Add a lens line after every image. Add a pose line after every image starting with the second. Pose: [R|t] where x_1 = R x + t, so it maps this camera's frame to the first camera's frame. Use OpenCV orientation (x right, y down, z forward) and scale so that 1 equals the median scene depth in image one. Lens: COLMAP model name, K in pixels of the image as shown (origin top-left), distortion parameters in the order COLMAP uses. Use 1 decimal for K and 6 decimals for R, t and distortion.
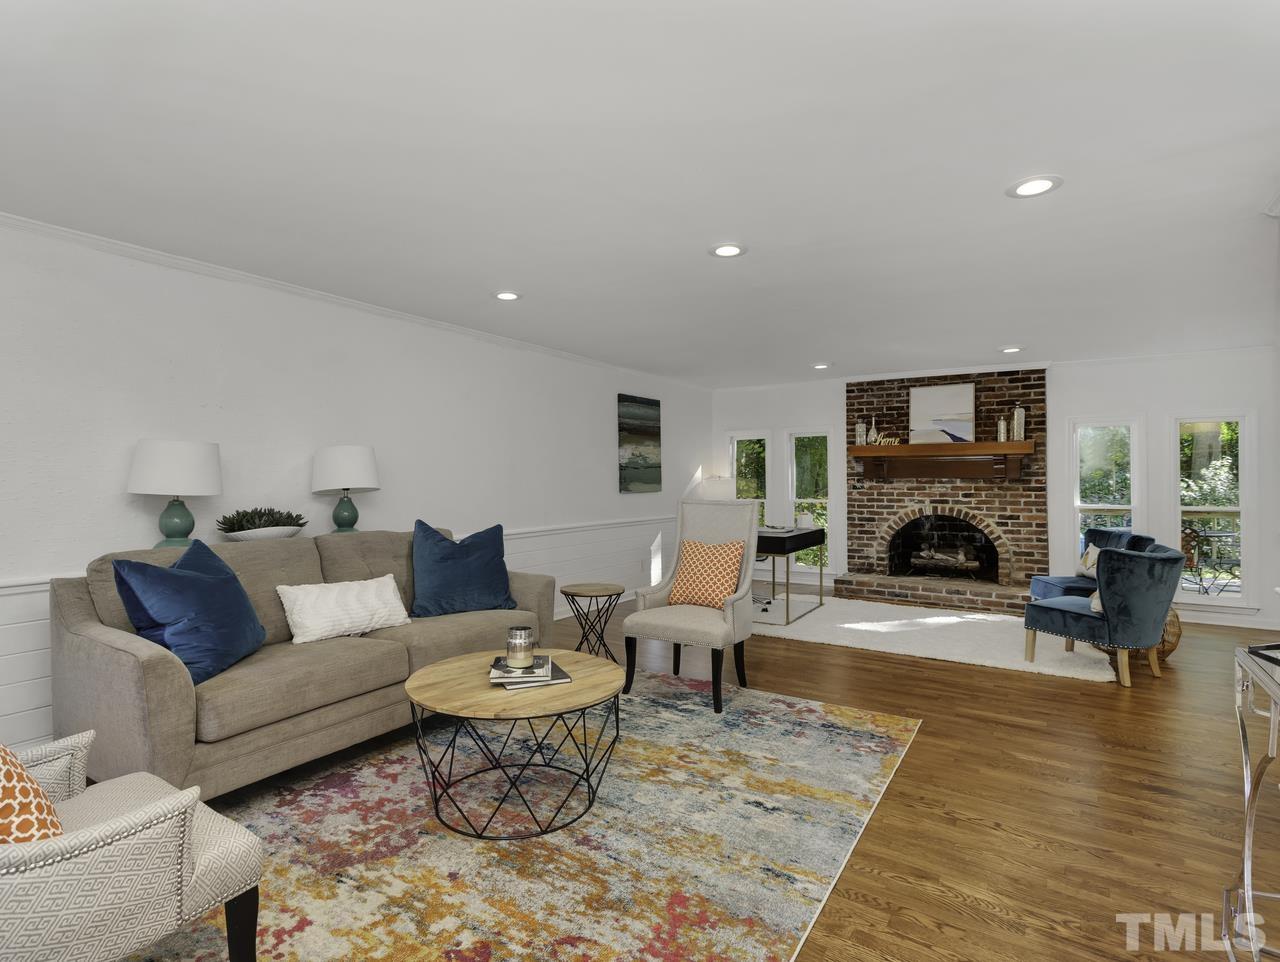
lens RADIAL K [[650.1, 0, 630.5], [0, 650.1, 473.8], [0, 0, 1]] dist [0.001300, 0.000413]
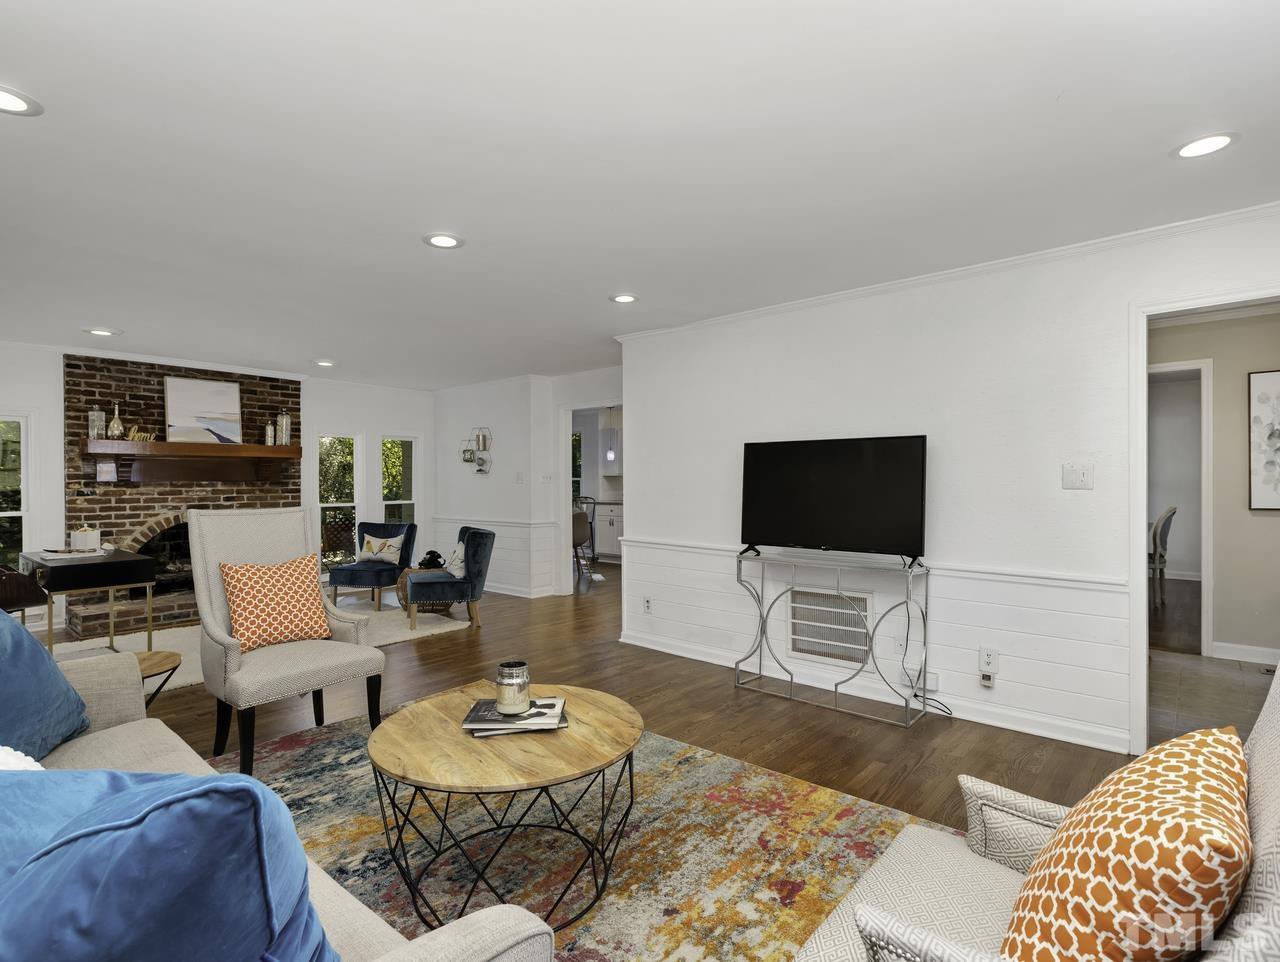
lens RADIAL K [[654.8, 0, 628.9], [0, 654.8, 482.1], [0, 0, 1]] dist [0.002247, 0.001180]
pose [[0.138074, -0.003523, 0.990416, -0.359189], [-0.003126, 0.999987, 0.003993, 0.002735], [-0.990417, -0.003648, 0.138061, 0.280506]]
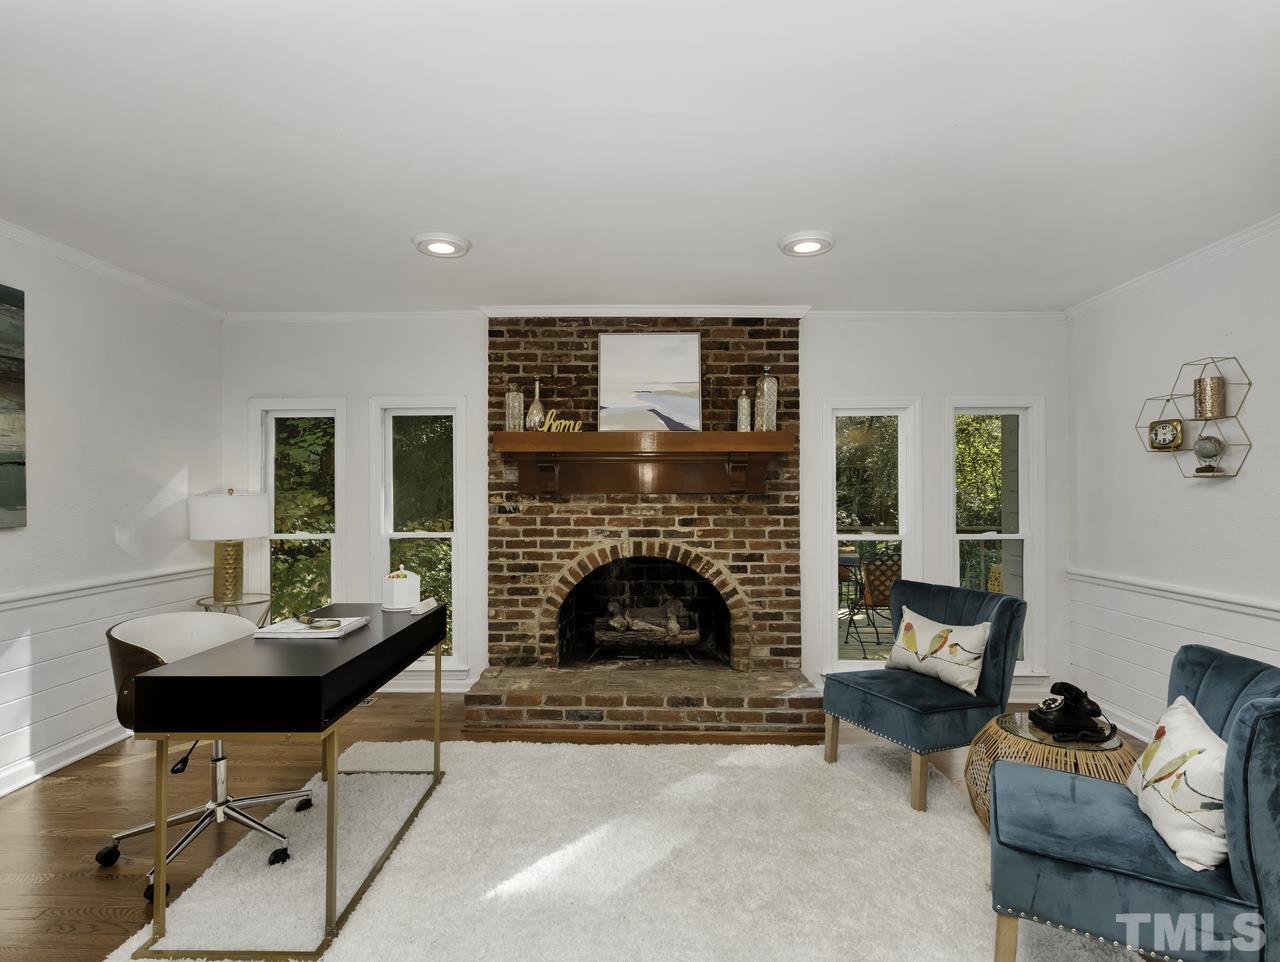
lens RADIAL K [[654.8, 0, 628.9], [0, 654.8, 482.1], [0, 0, 1]] dist [0.002247, 0.001180]
pose [[0.846799, 0.010129, 0.531816, 0.155206], [-0.005183, 0.999928, -0.010793, 0.003279], [-0.531887, 0.006383, 0.846791, 0.521881]]
